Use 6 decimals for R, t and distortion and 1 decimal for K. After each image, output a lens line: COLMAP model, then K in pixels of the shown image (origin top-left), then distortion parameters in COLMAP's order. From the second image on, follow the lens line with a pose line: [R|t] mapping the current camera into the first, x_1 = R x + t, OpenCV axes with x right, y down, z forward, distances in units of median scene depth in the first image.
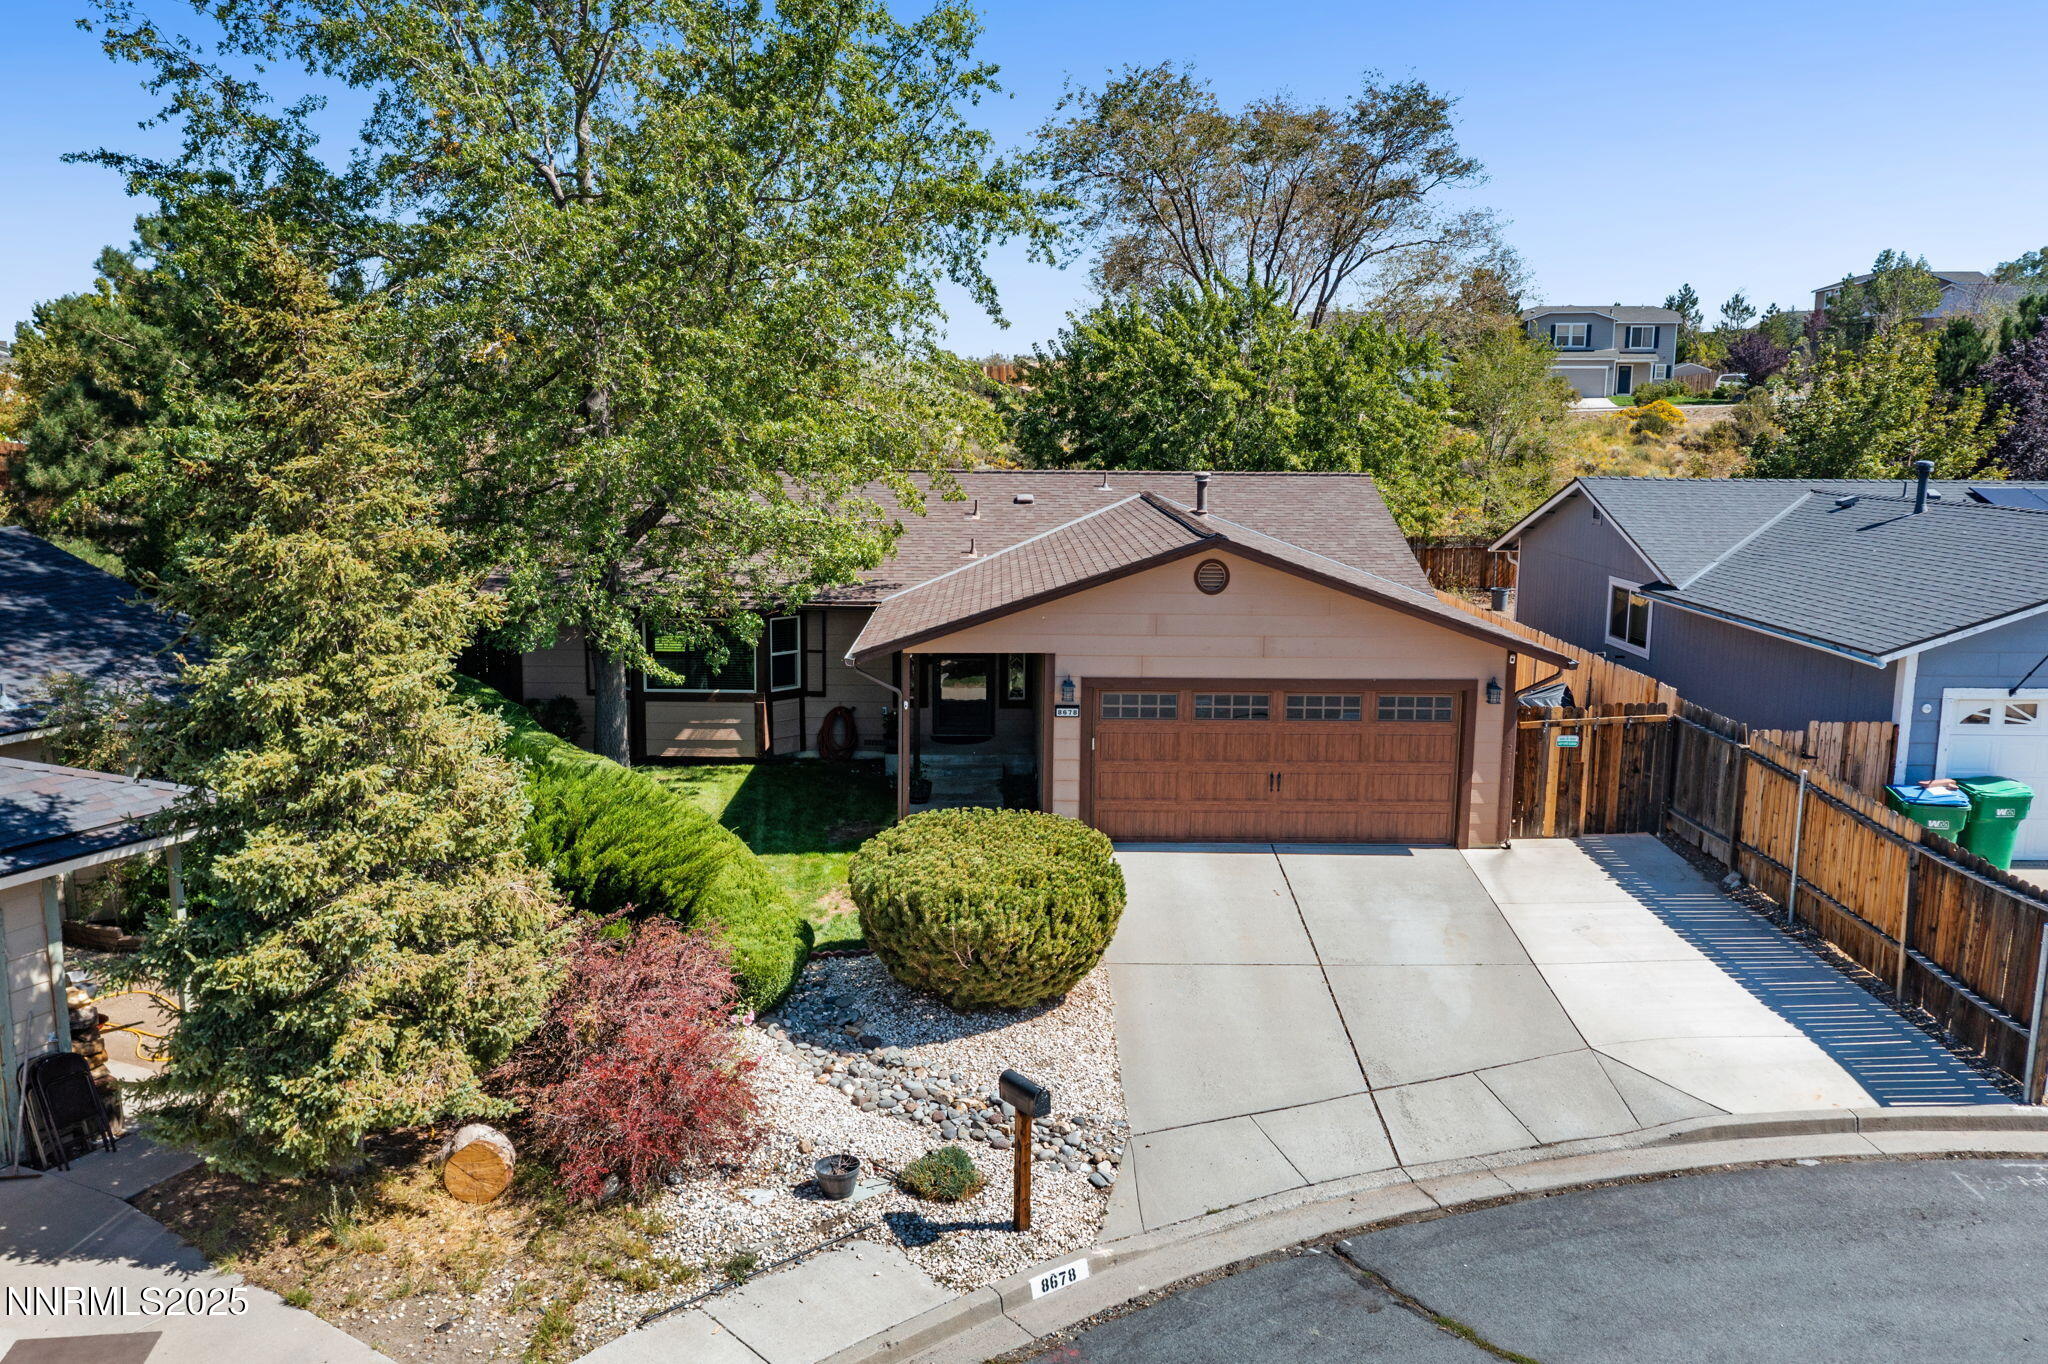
lens RADIAL K [[1628.1, 0, 1026.6], [0, 1628.1, 686.4], [0, 0, 1]] dist [-0.025358, 0.003331]
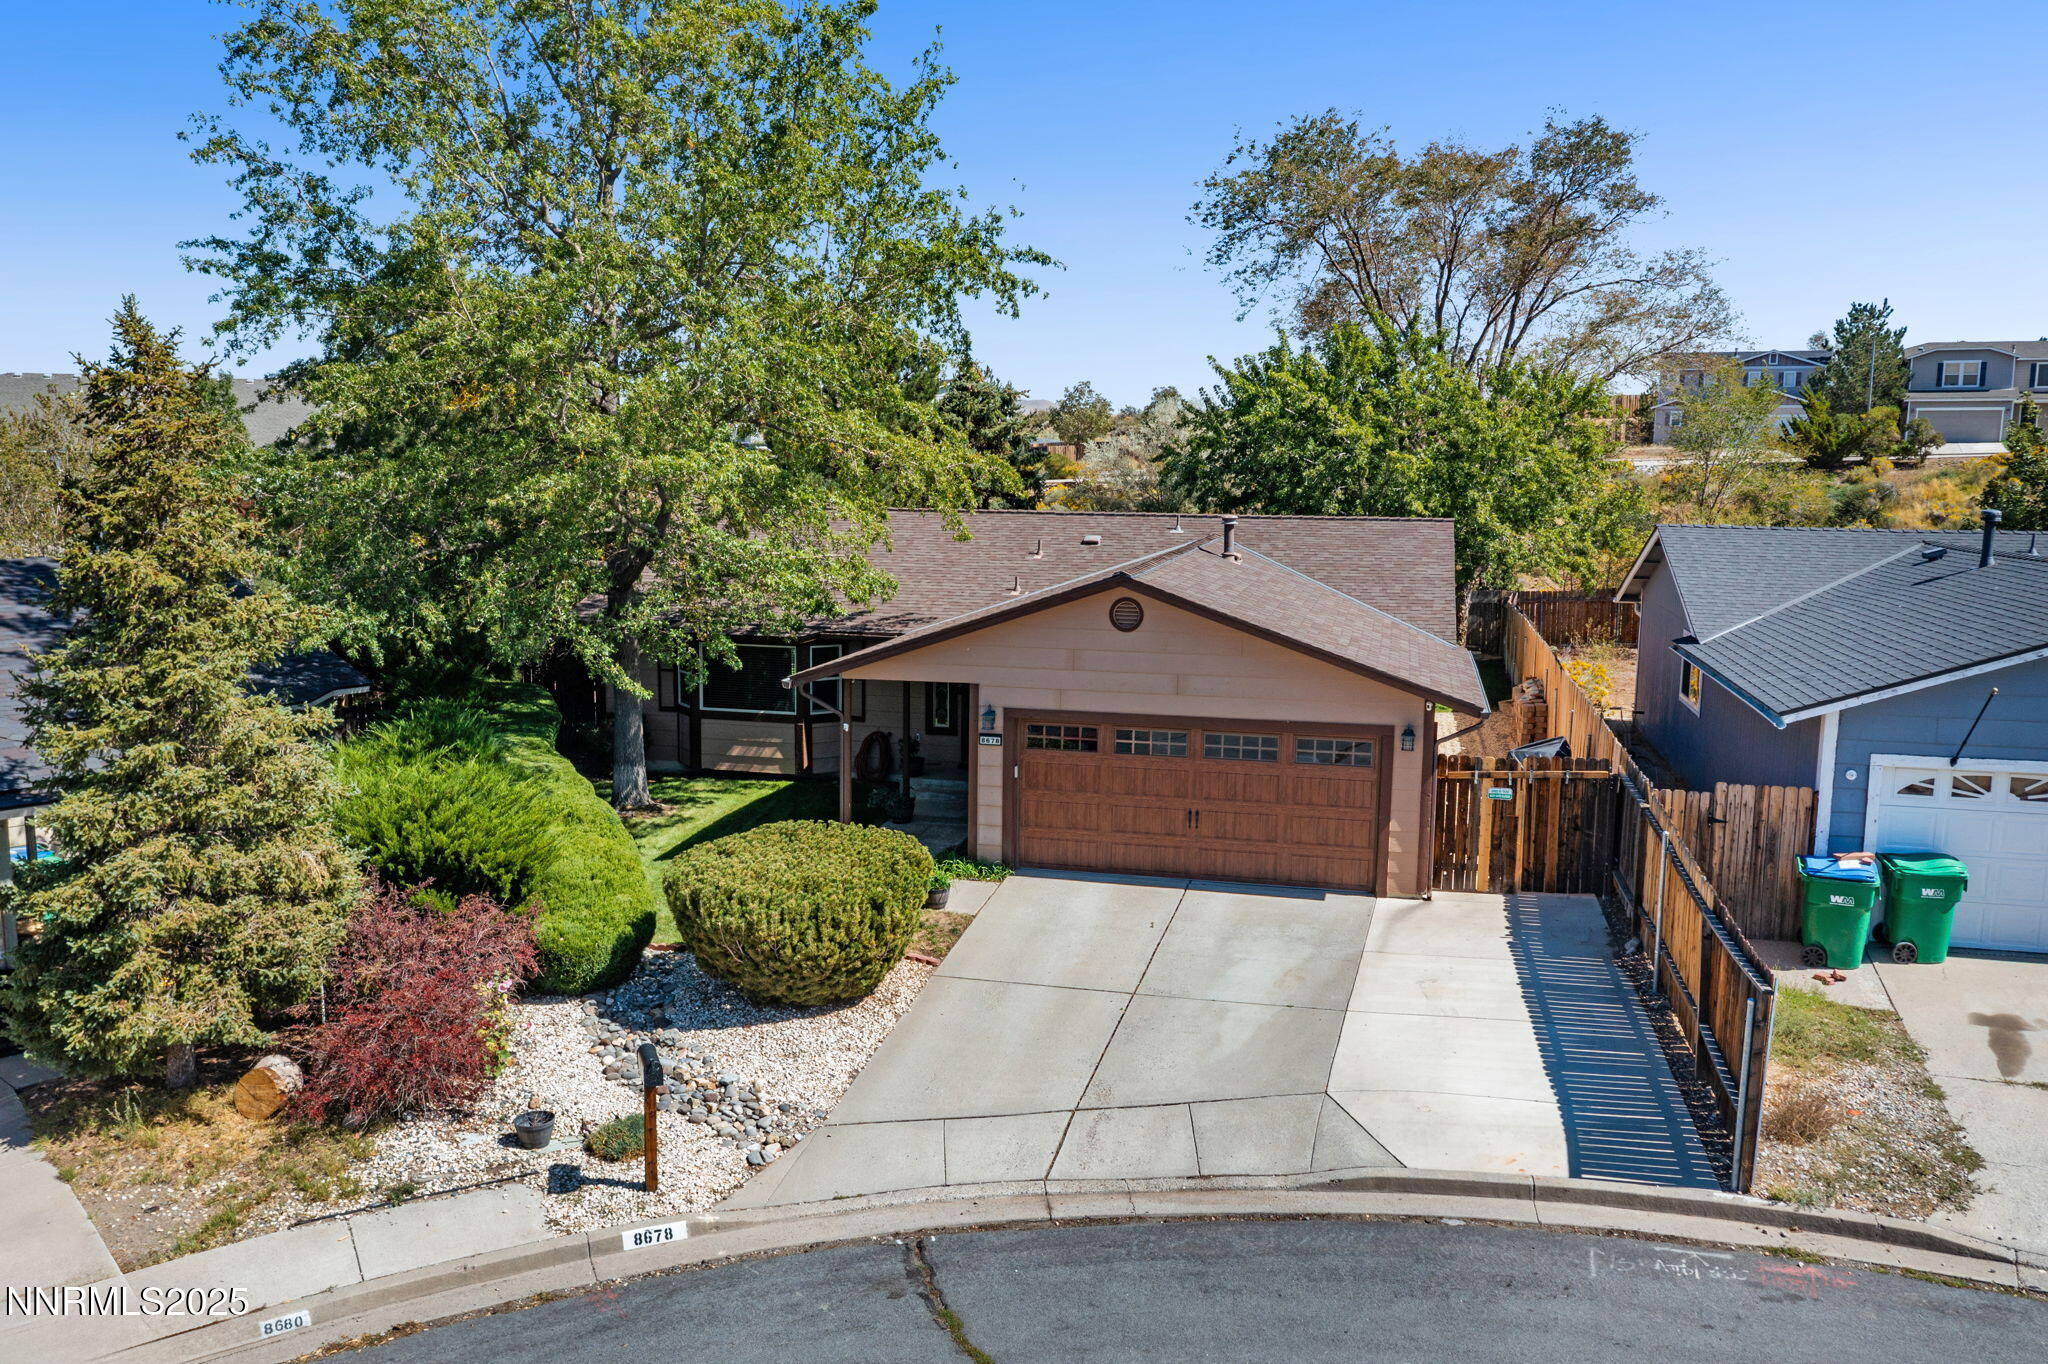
lens RADIAL K [[1635.9, 0, 1026.4], [0, 1635.9, 672.3], [0, 0, 1]] dist [-0.023347, 0.002723]
pose [[0.969730, 0.033941, -0.241810, 0.322314], [-0.042553, 0.998629, -0.030482, 0.003404], [0.240444, 0.039849, 0.969845, -0.018429]]
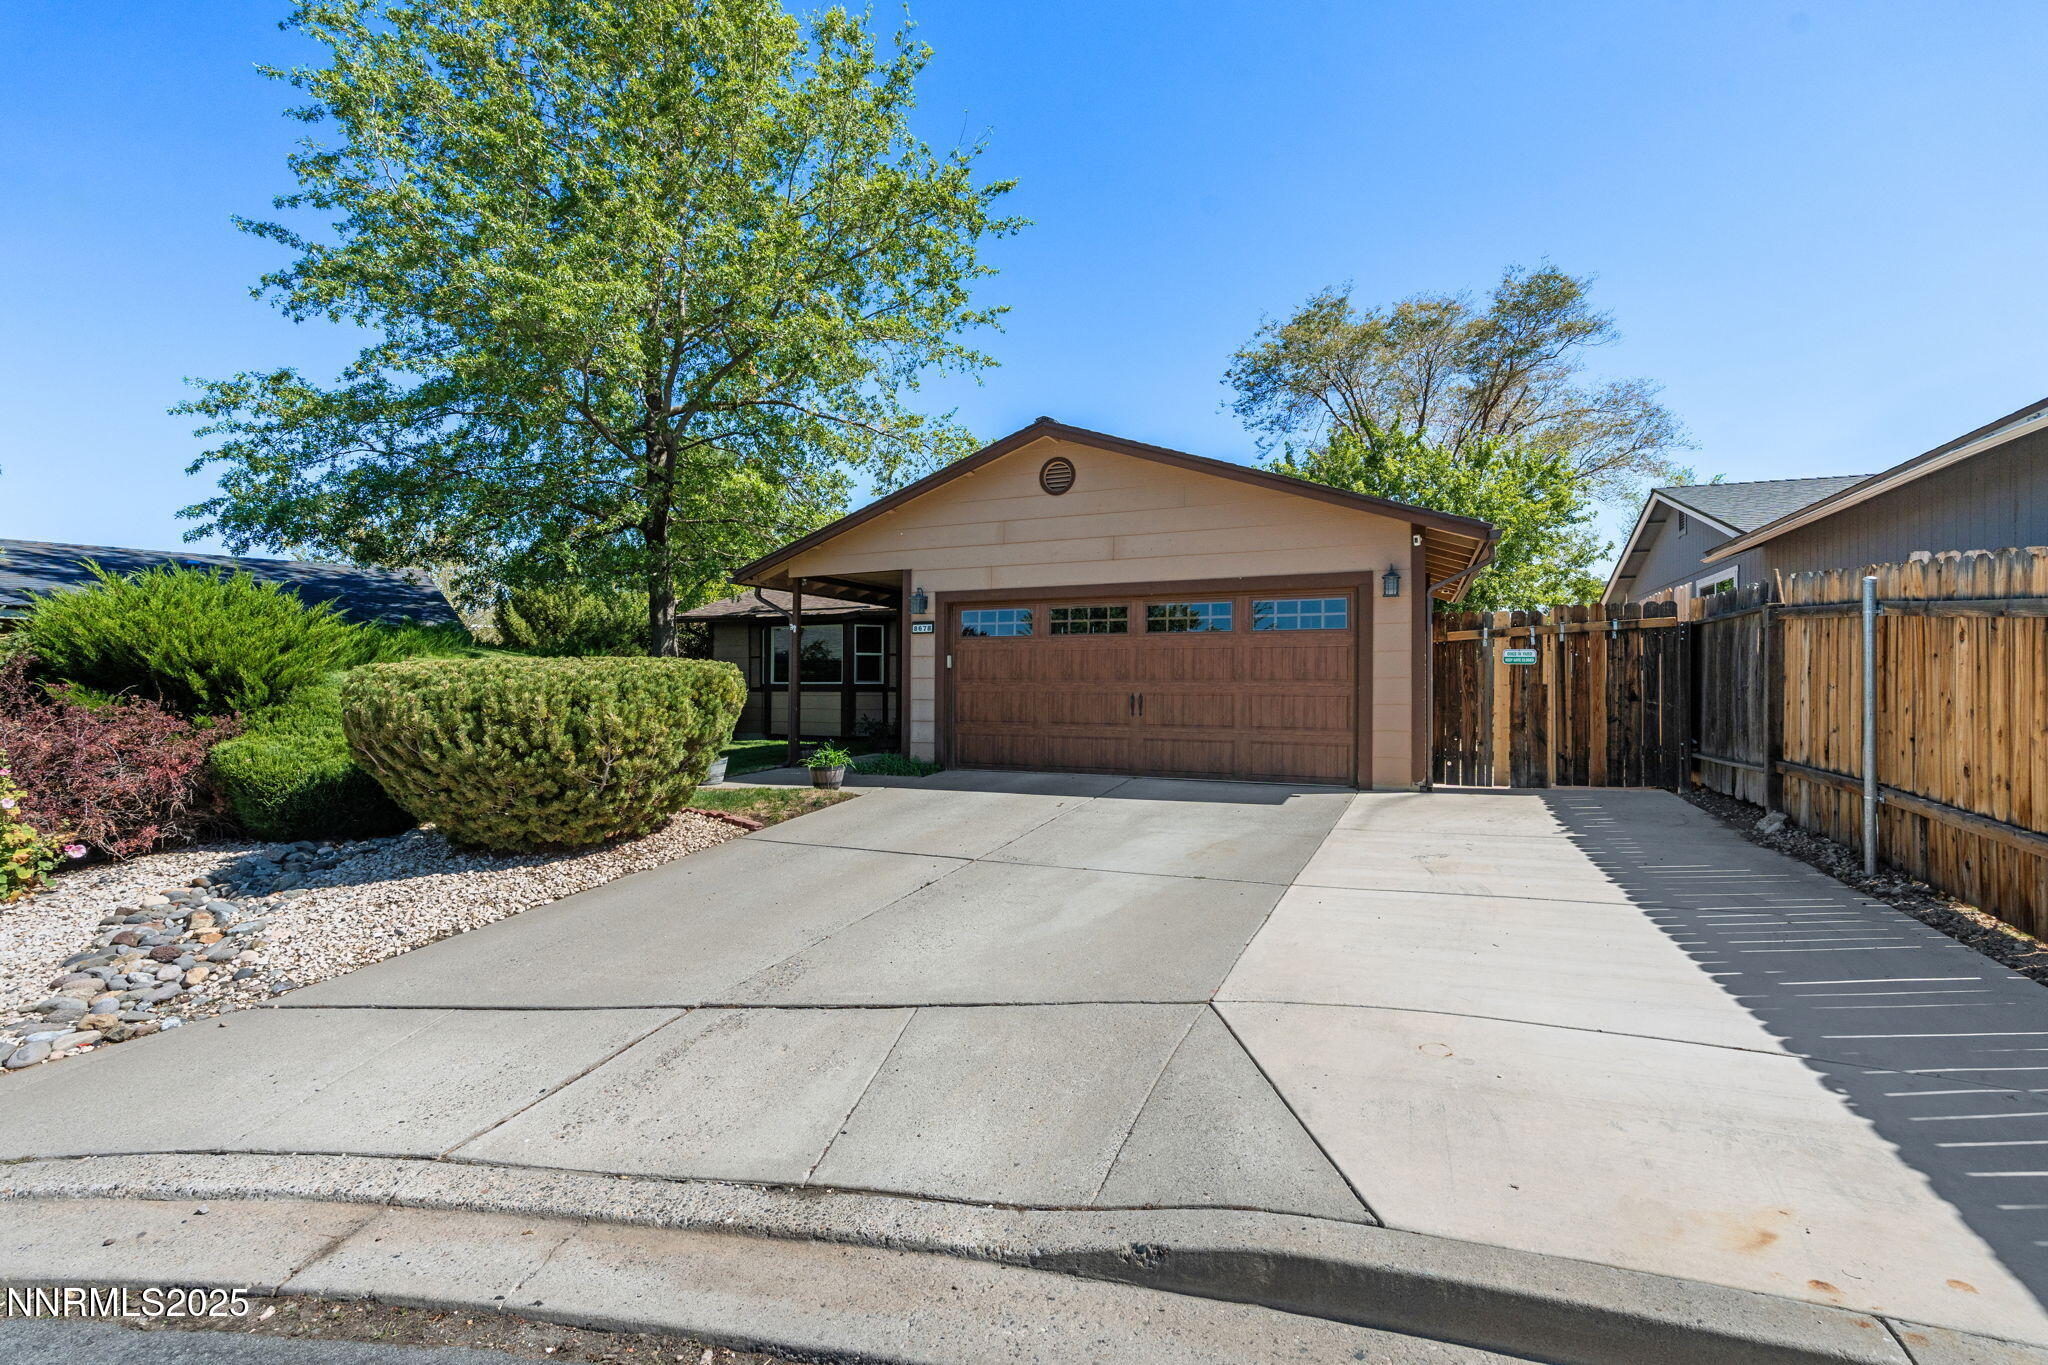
lens RADIAL K [[894.1, 0, 1014.4], [0, 894.1, 687.2], [0, 0, 1]] dist [-0.003222, -0.000257]
pose [[0.907061, -0.007225, -0.420938, 0.324914], [-0.064651, 0.985603, -0.156228, 0.141715], [0.416007, 0.168923, 0.893534, 0.585039]]
